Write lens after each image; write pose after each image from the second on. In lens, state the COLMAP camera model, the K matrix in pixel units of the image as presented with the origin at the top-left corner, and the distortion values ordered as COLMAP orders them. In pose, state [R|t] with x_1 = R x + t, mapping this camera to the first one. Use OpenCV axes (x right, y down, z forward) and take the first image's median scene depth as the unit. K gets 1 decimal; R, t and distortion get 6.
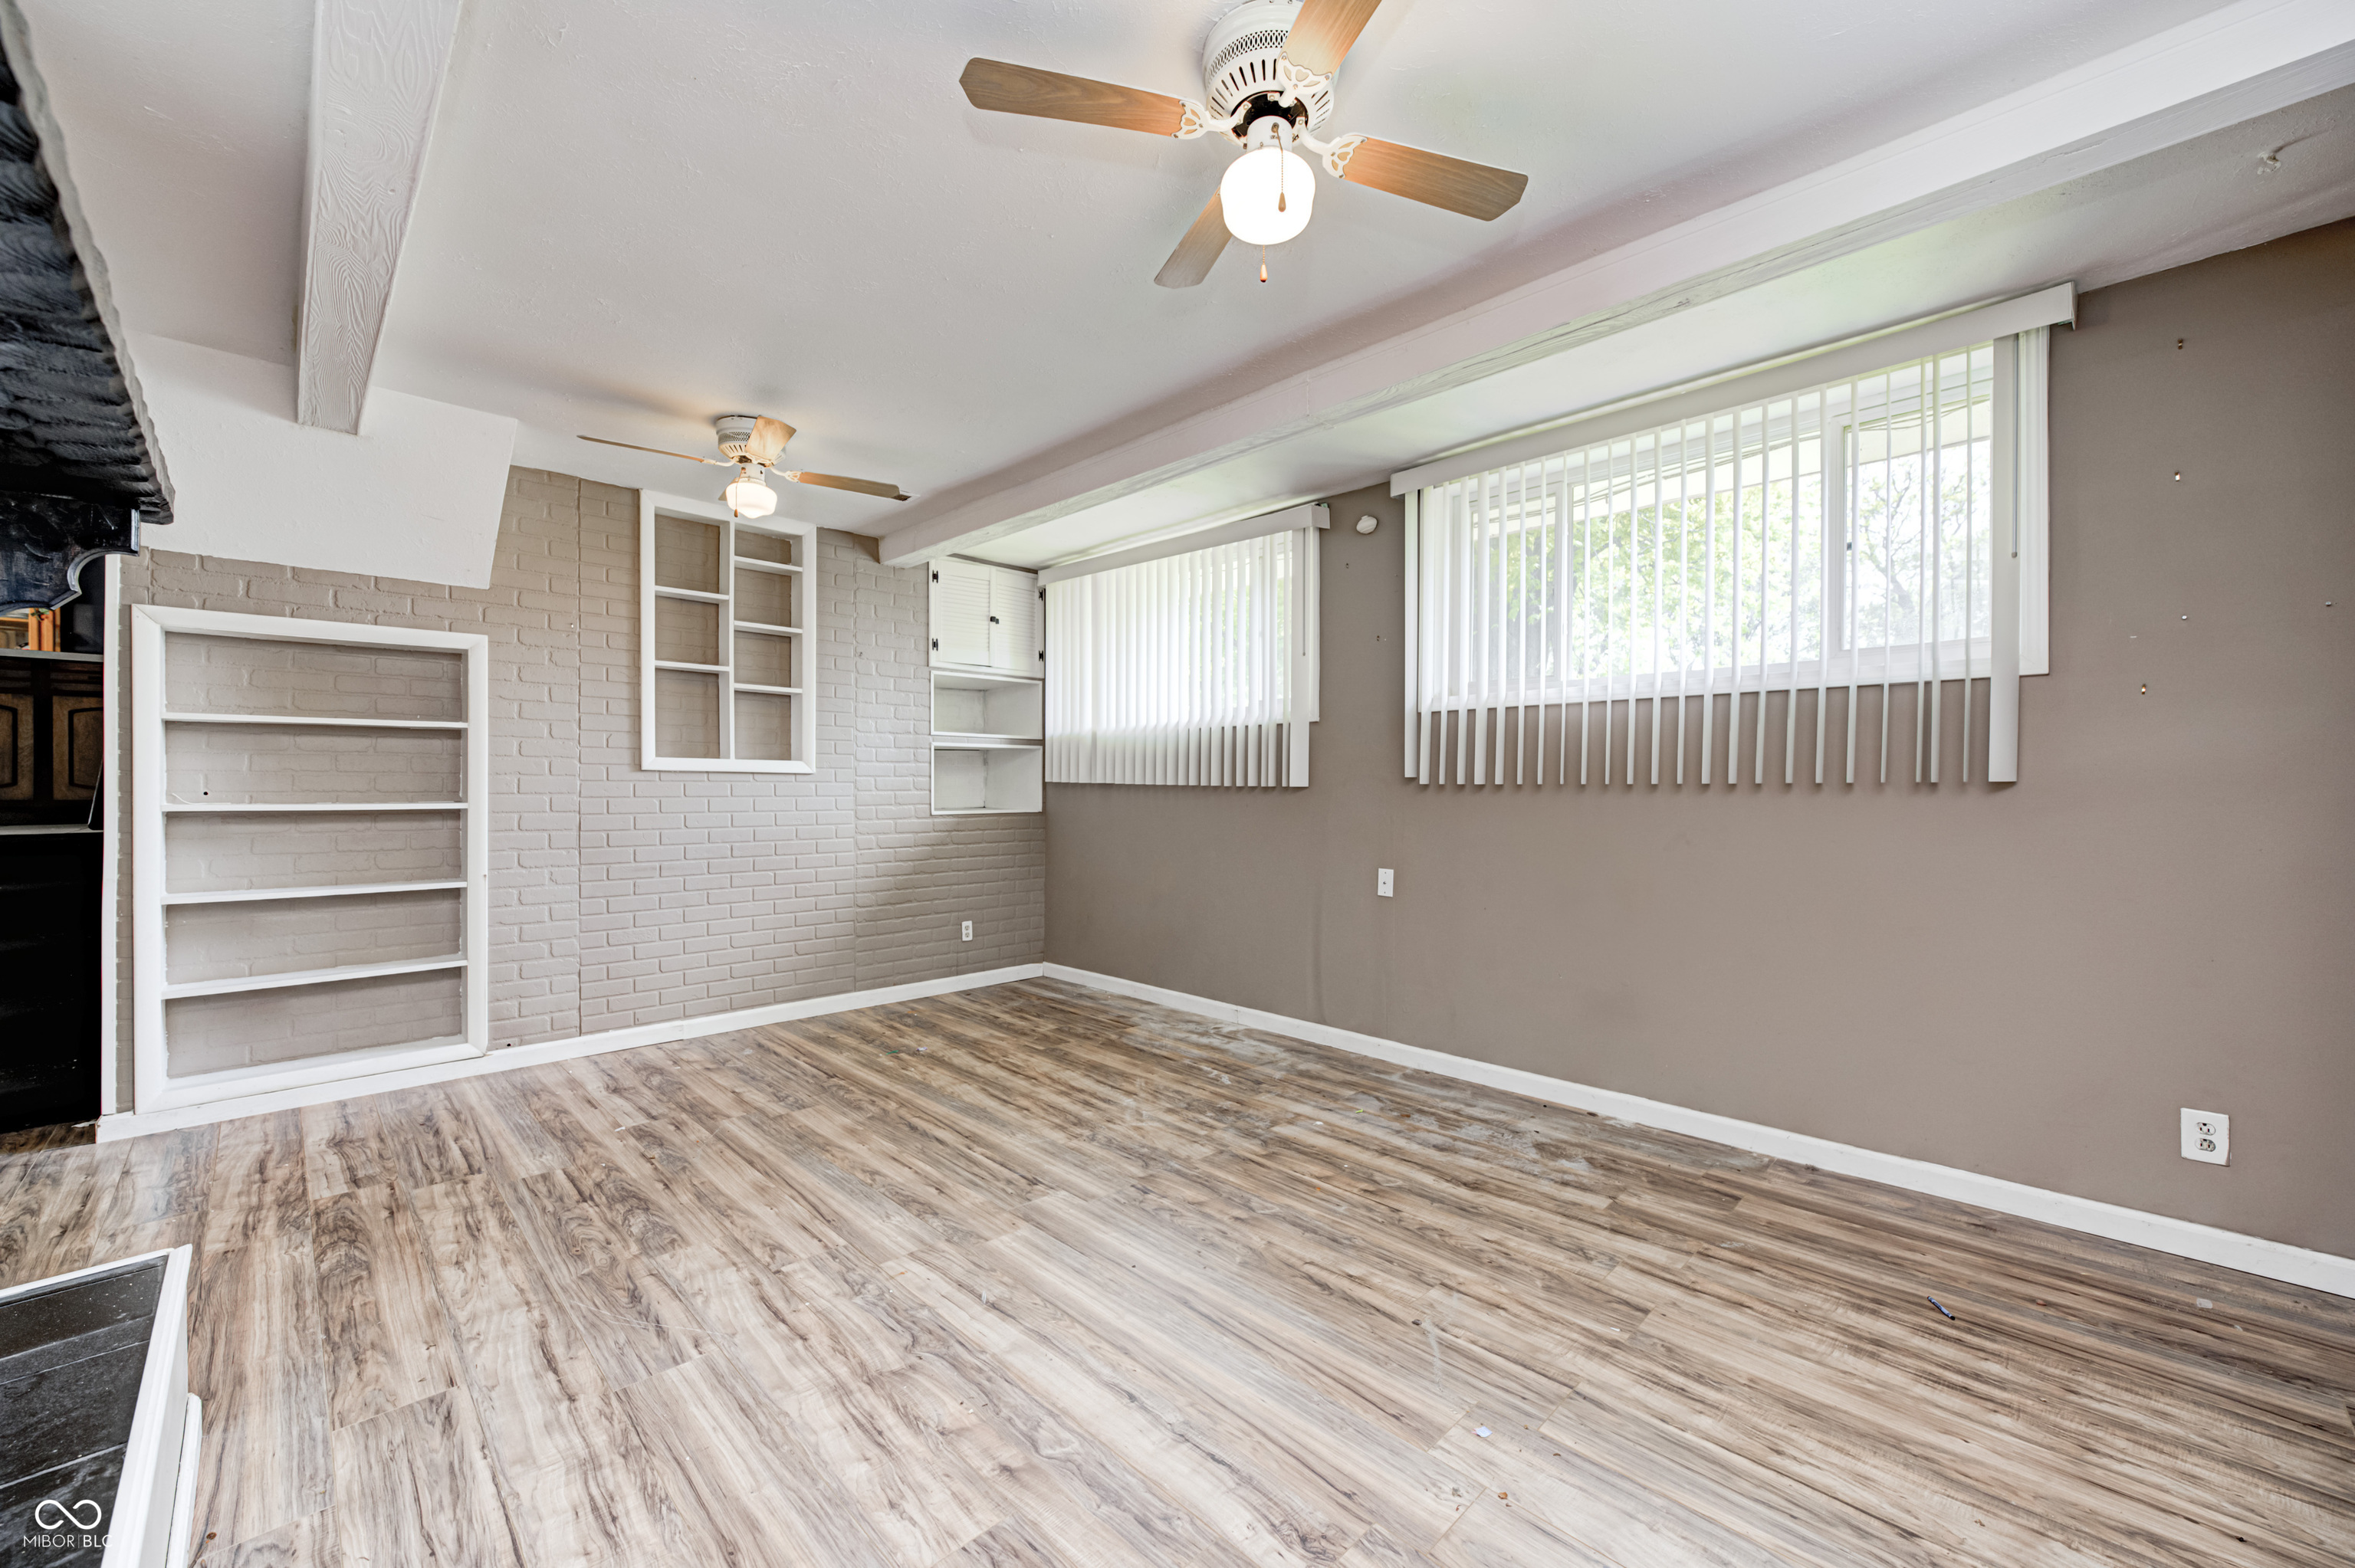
lens RADIAL K [[922.6, 0, 1179.5], [0, 922.6, 786.6], [0, 0, 1]] dist [-0.003393, 0.001363]
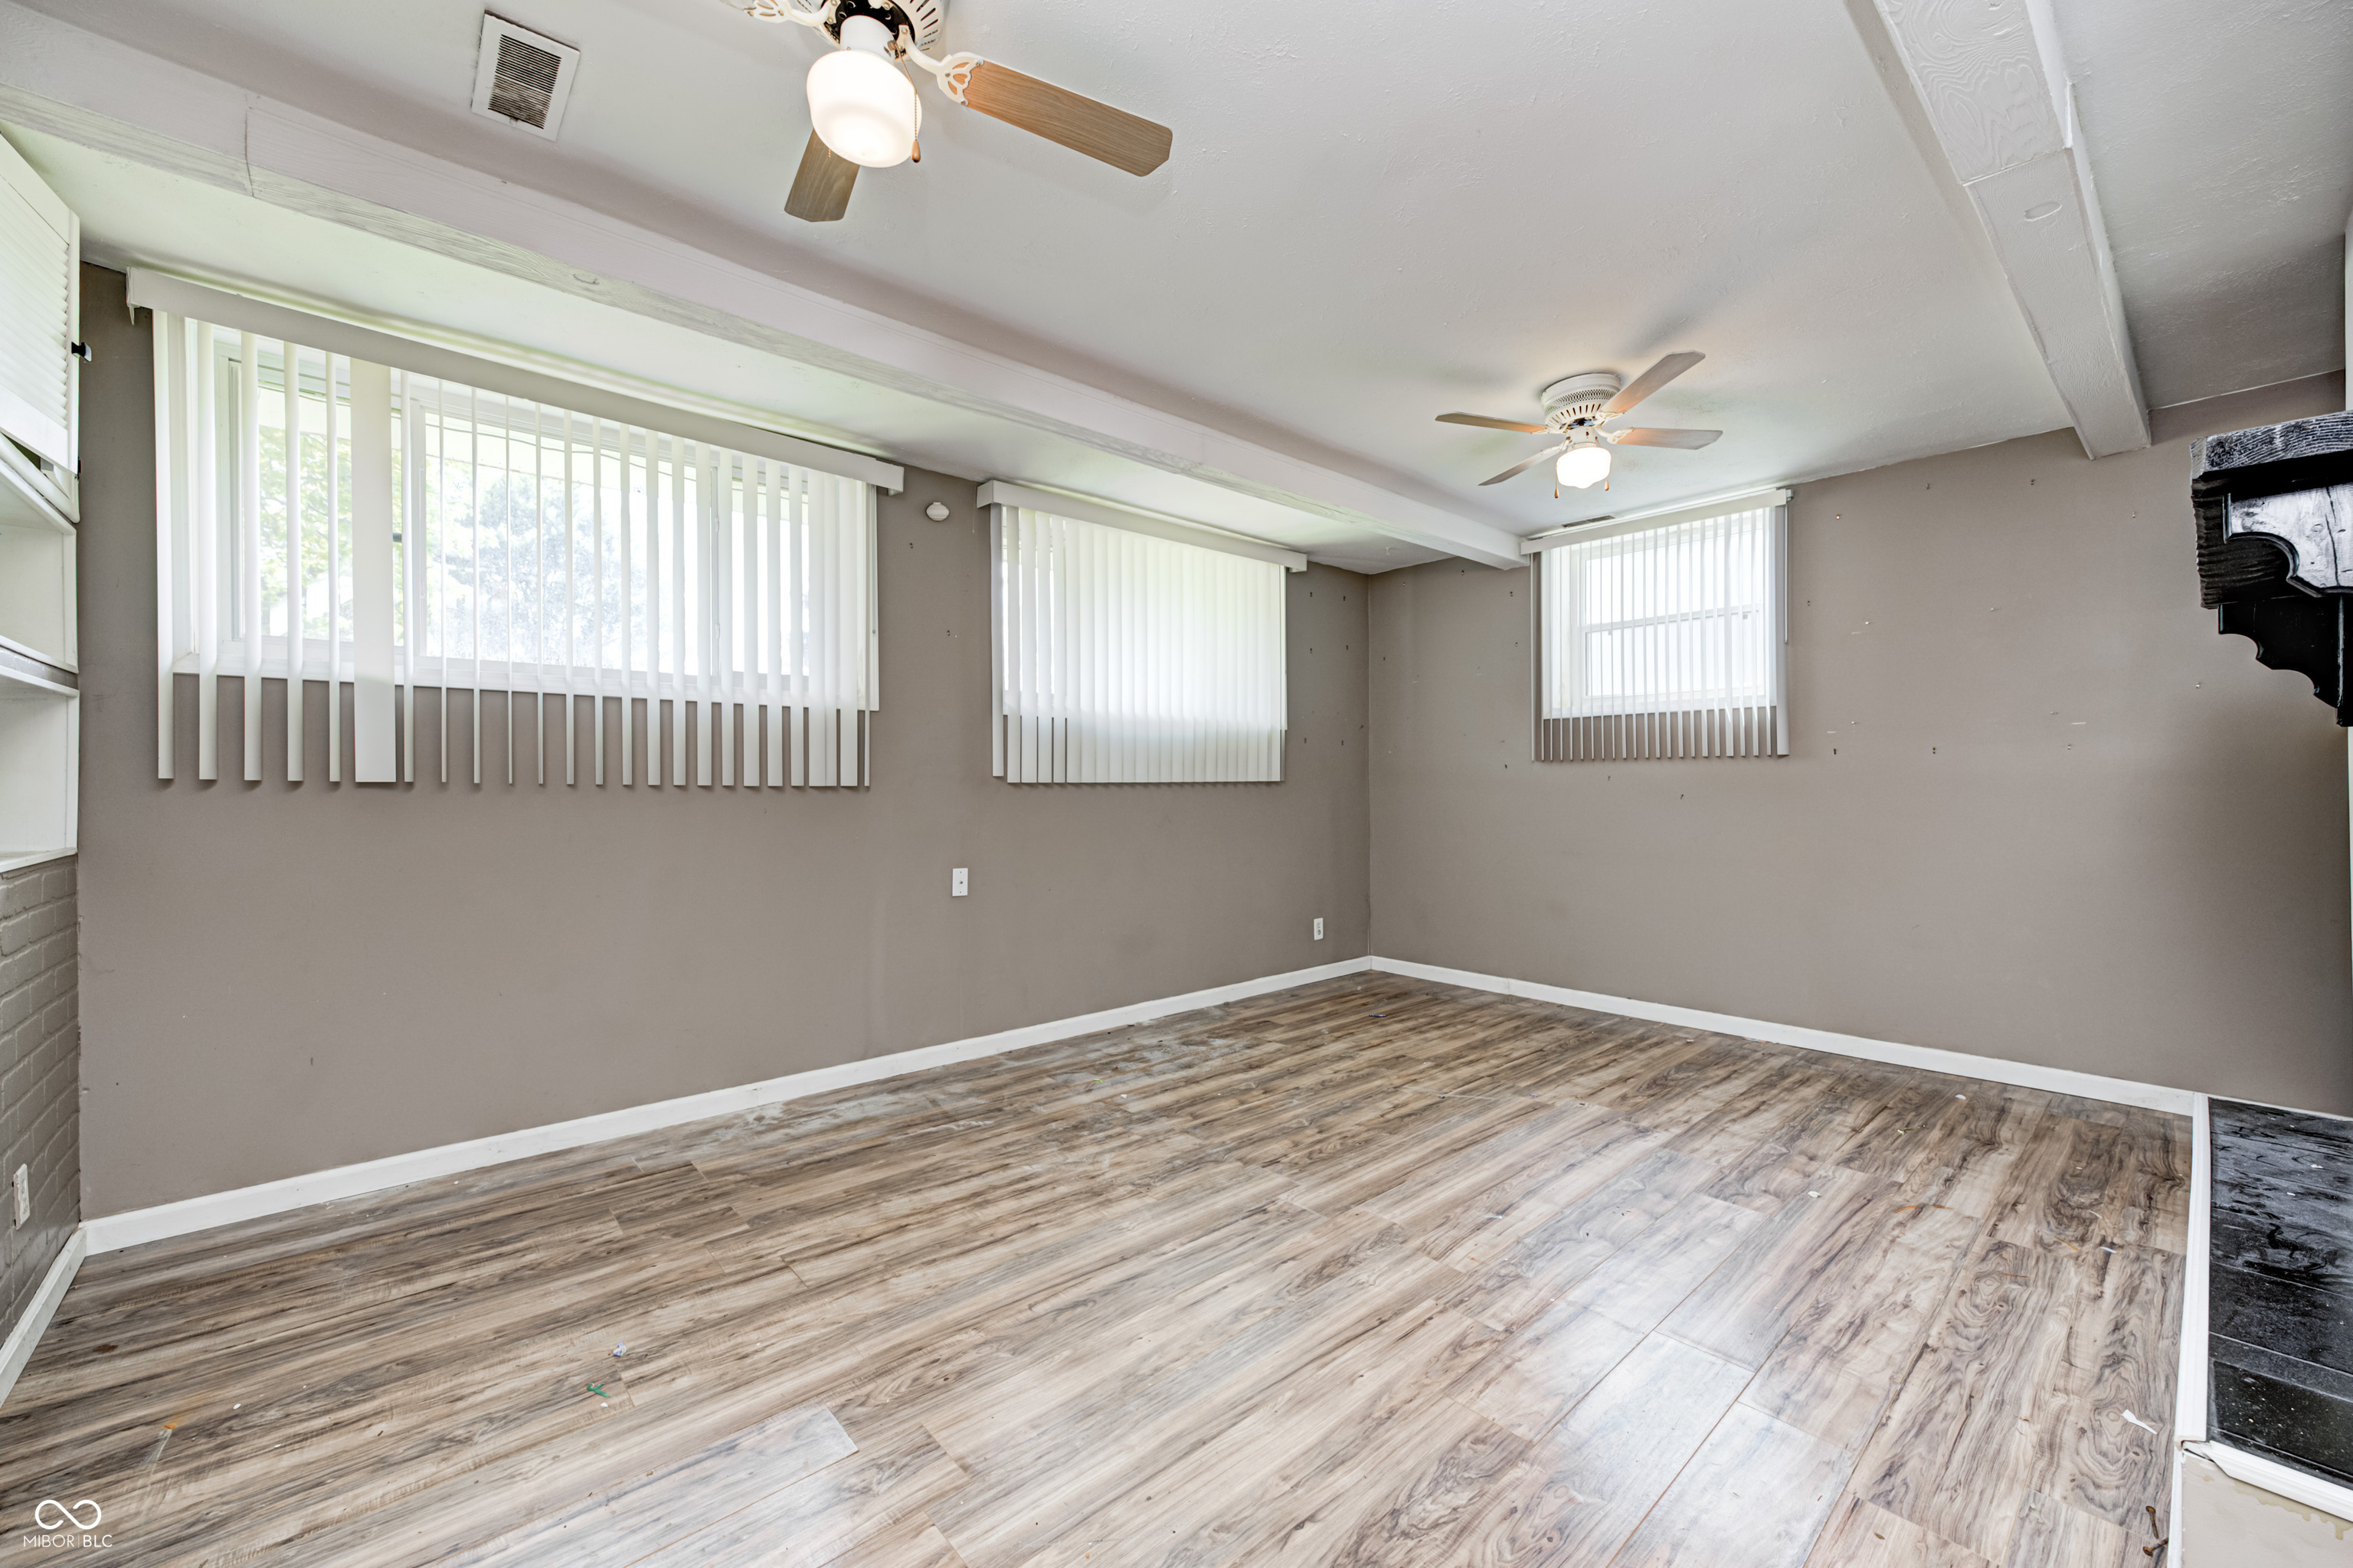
lens RADIAL K [[922.0, 0, 1175.1], [0, 922.0, 786.2], [0, 0, 1]] dist [-0.003393, 0.001363]
pose [[0.056442, -0.004574, 0.998395, -0.836518], [0.005196, 0.999977, 0.004287, -0.002354], [-0.998392, 0.004946, 0.056464, 0.792695]]
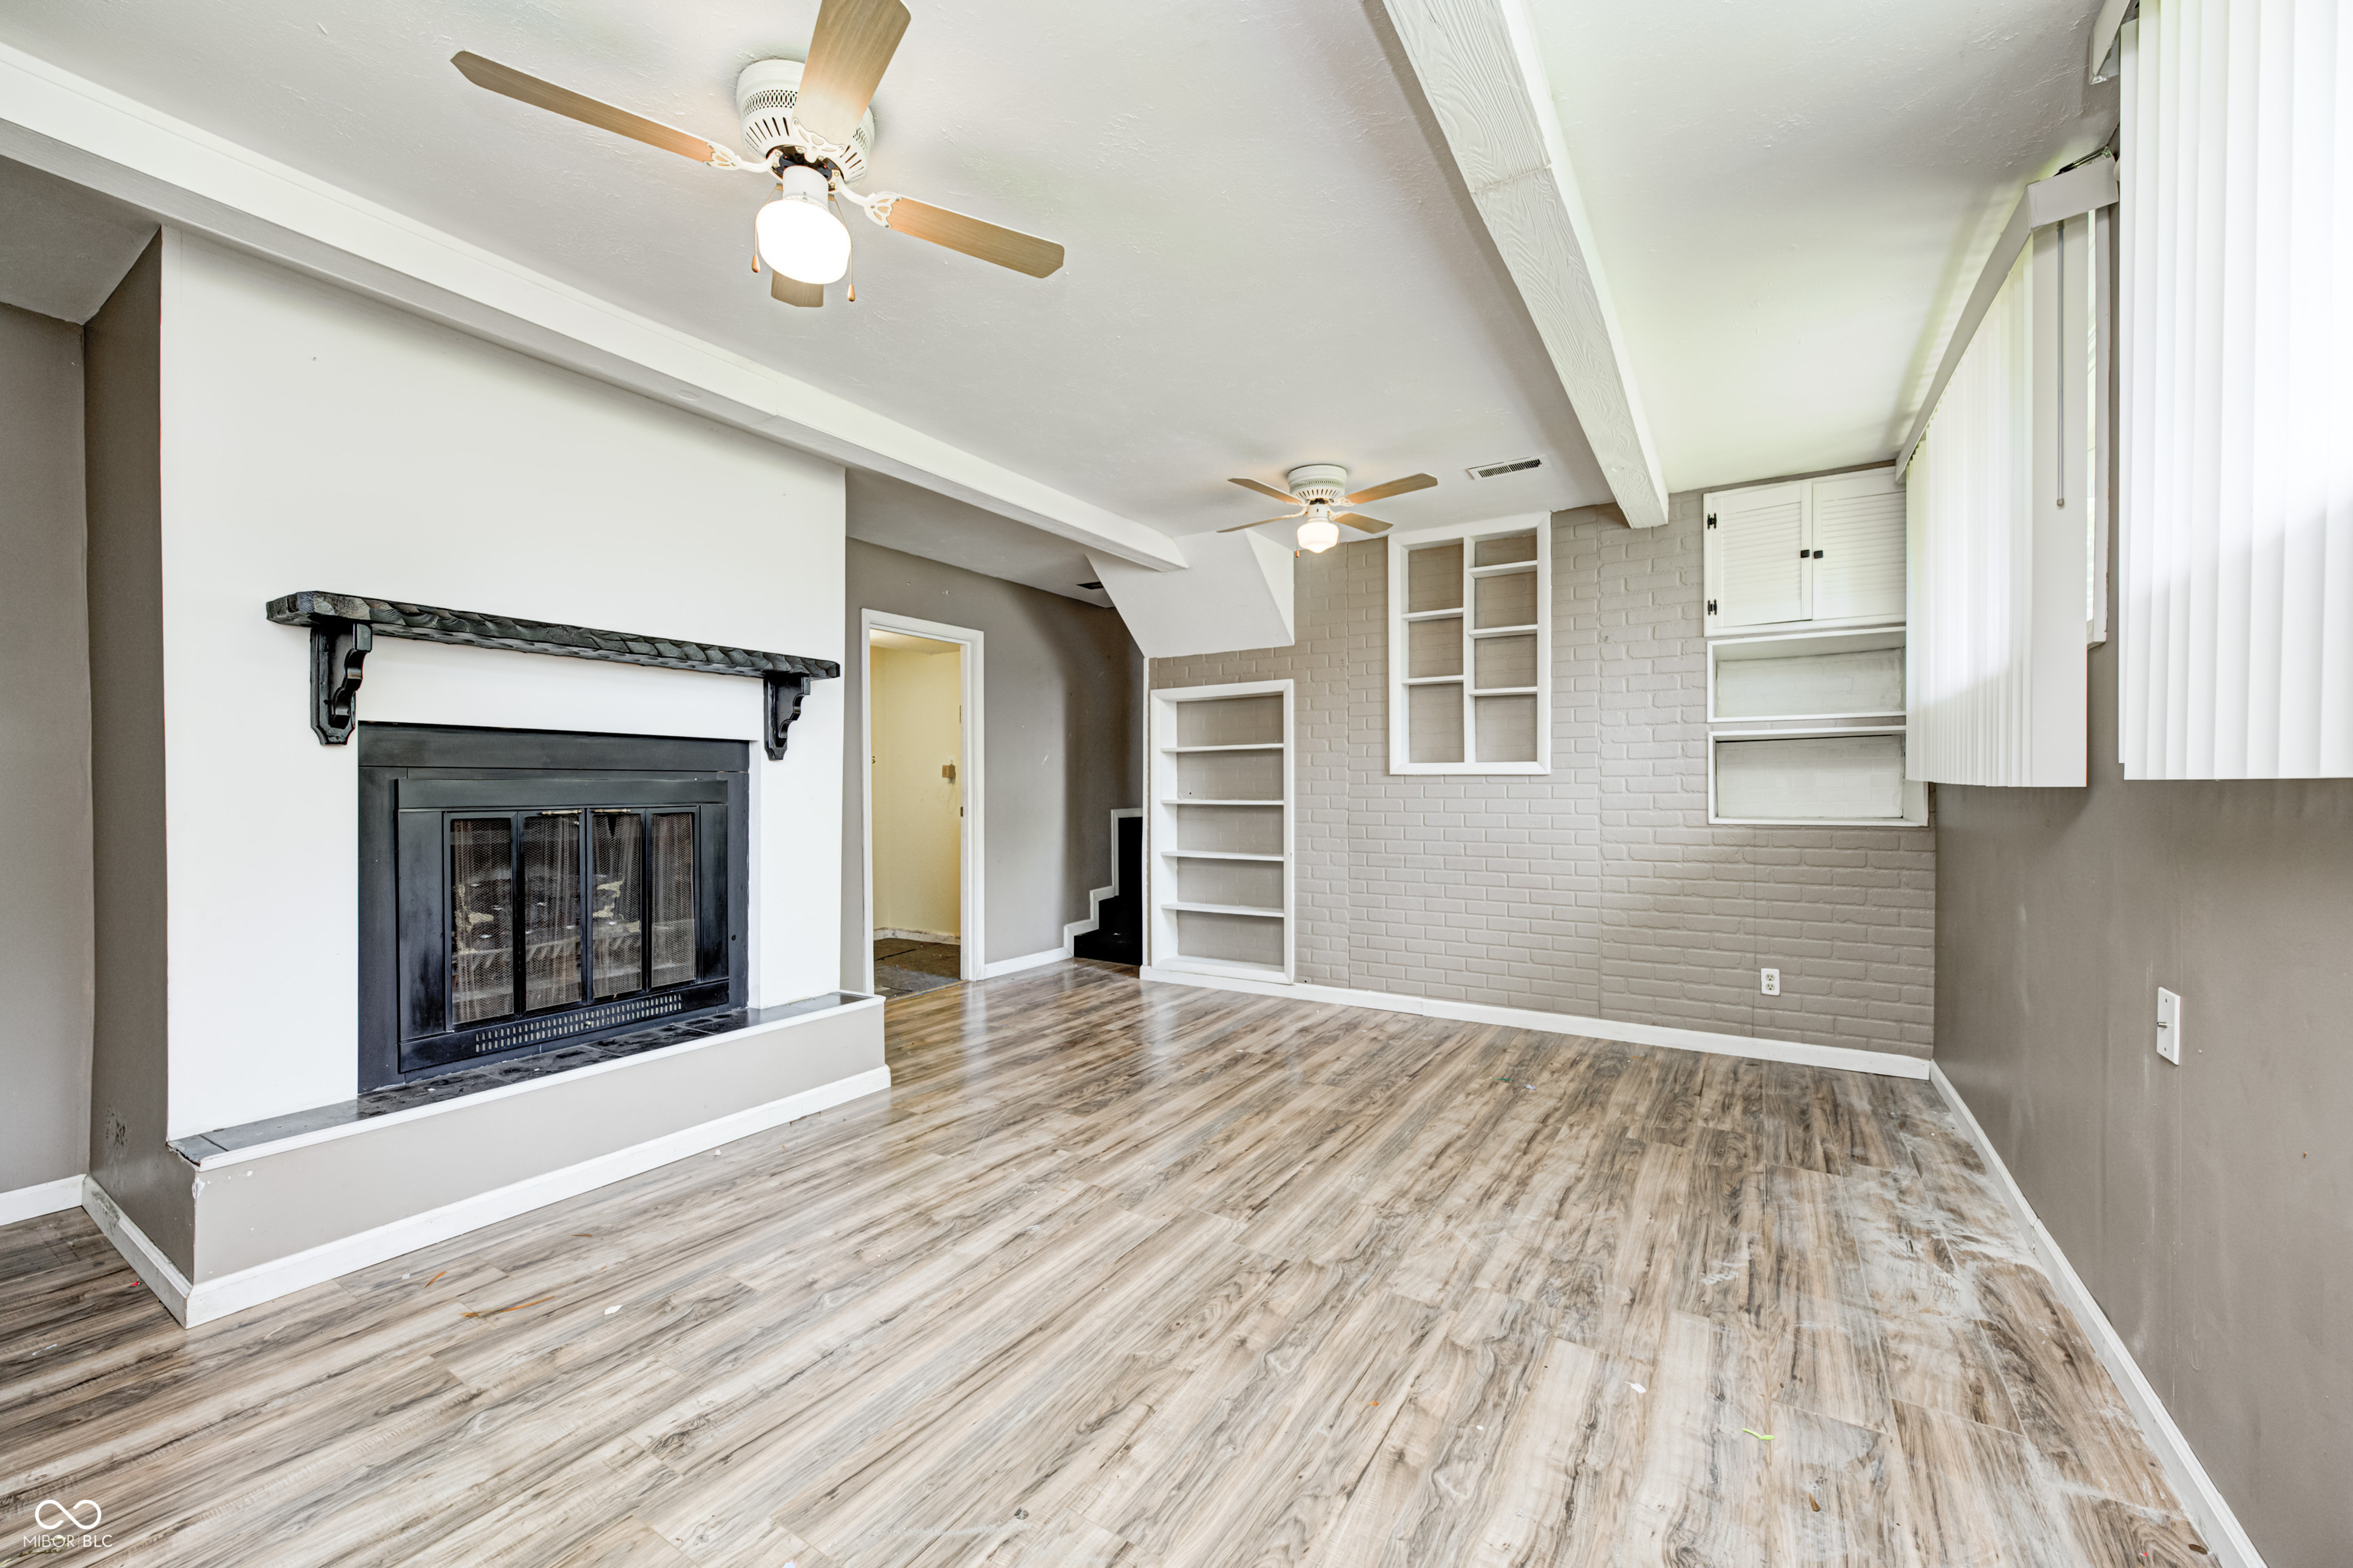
lens RADIAL K [[922.0, 0, 1179.0], [0, 922.0, 787.9], [0, 0, 1]] dist [-0.003393, 0.001363]
pose [[0.230025, -0.002704, -0.973181, 0.572128], [0.002064, 0.999995, -0.002291, 0.001170], [0.973182, -0.001481, 0.230030, 0.542870]]
